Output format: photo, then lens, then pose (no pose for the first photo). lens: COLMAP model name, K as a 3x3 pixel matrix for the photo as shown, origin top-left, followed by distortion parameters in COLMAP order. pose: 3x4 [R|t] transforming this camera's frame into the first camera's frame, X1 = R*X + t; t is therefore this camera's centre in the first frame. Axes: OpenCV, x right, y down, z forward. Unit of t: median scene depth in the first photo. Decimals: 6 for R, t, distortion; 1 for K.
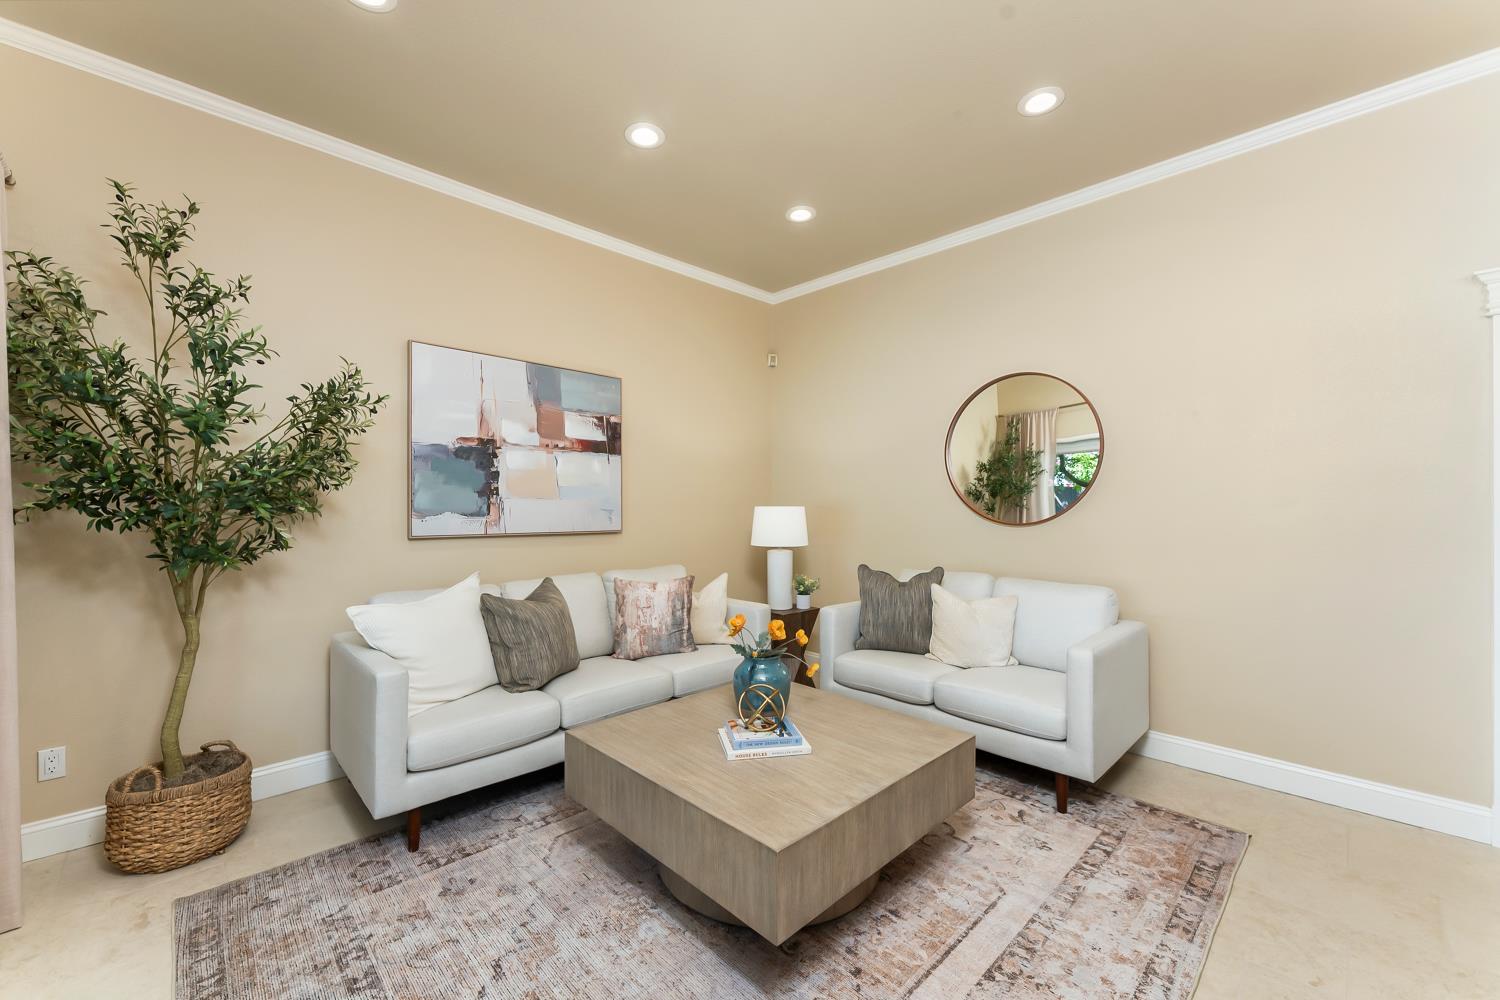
lens RADIAL K [[599.0, 0, 744.1], [0, 599.0, 501.6], [0, 0, 1]] dist [0.000093, -0.000070]
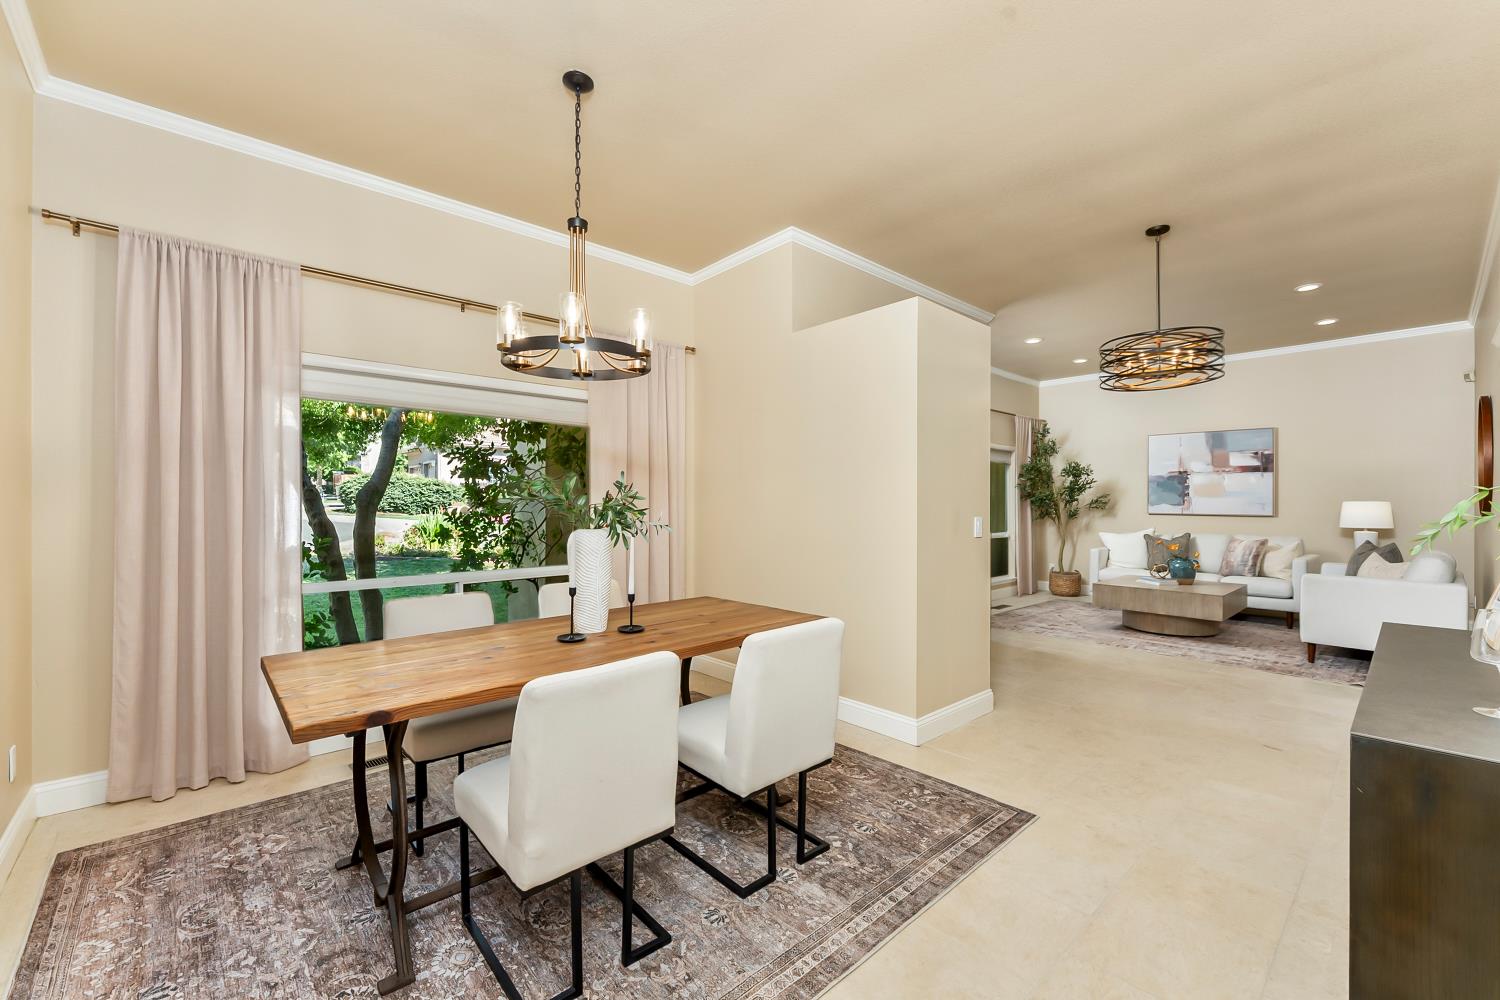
lens RADIAL K [[618.1, 0, 750.0], [0, 618.1, 500.0], [0, 0, 1]] dist [-0.001276, -0.000184]
pose [[-0.031412, 0.000554, -0.999506, 1.986069], [0.006073, 0.999981, 0.000363, -0.007739], [0.999488, -0.006059, -0.031415, -0.560754]]
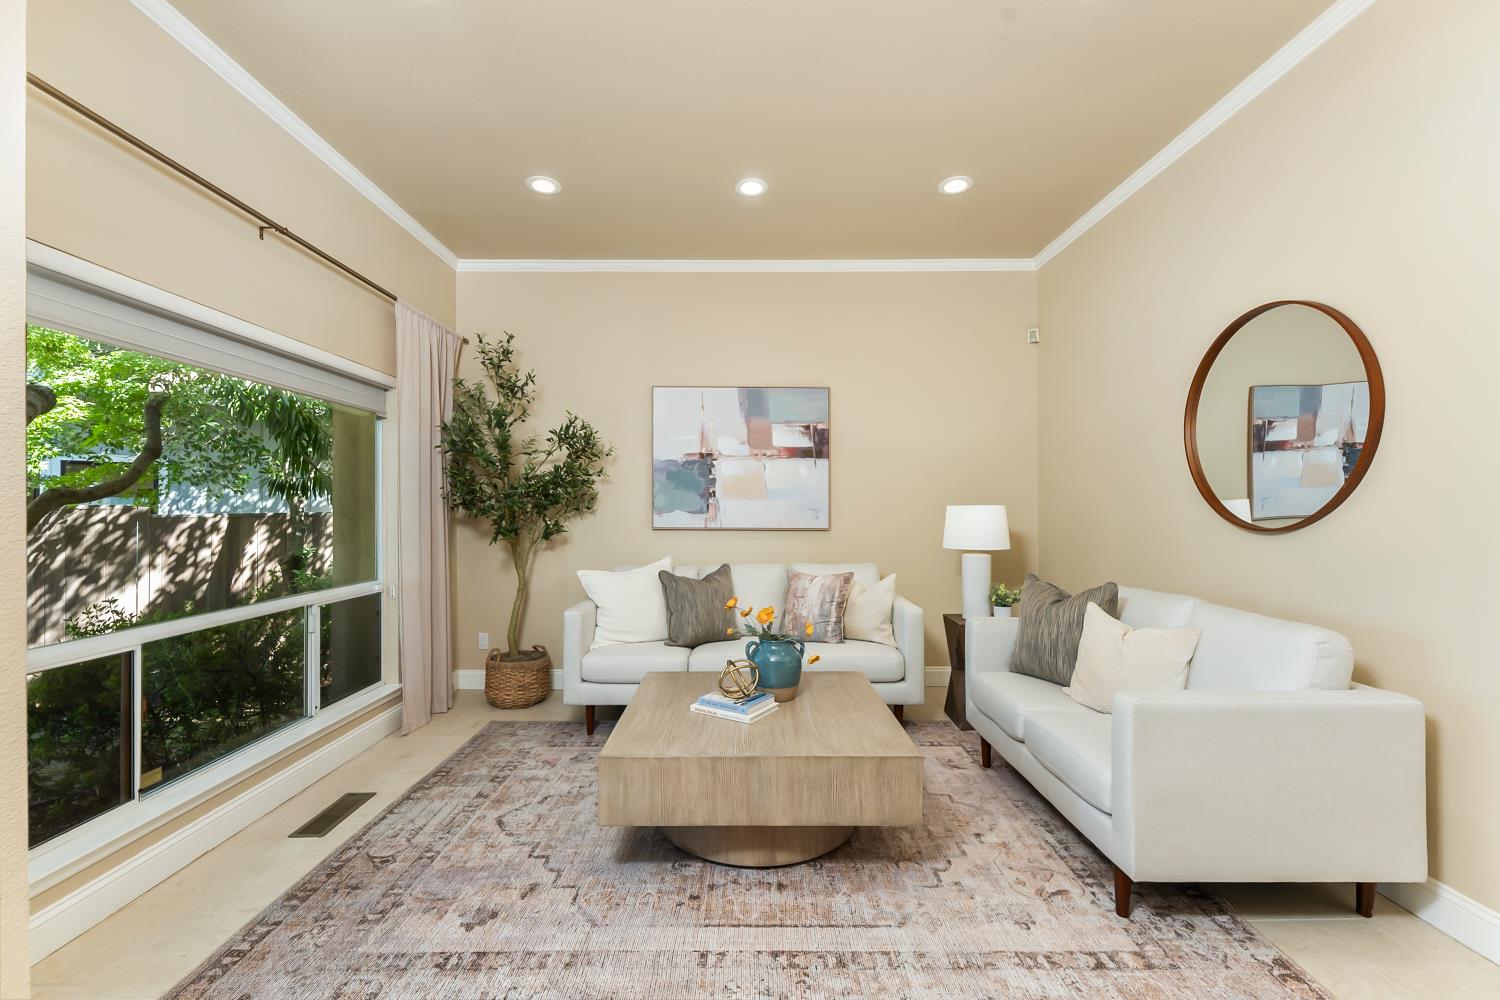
lens RADIAL K [[633.0, 0, 743.0], [0, 633.0, 502.4], [0, 0, 1]] dist [-0.000757, -0.000320]
pose [[0.720258, -0.007142, -0.693669, 0.576387], [0.005284, 0.999974, -0.004809, 0.007350], [0.693686, -0.000202, 0.720278, 0.086733]]
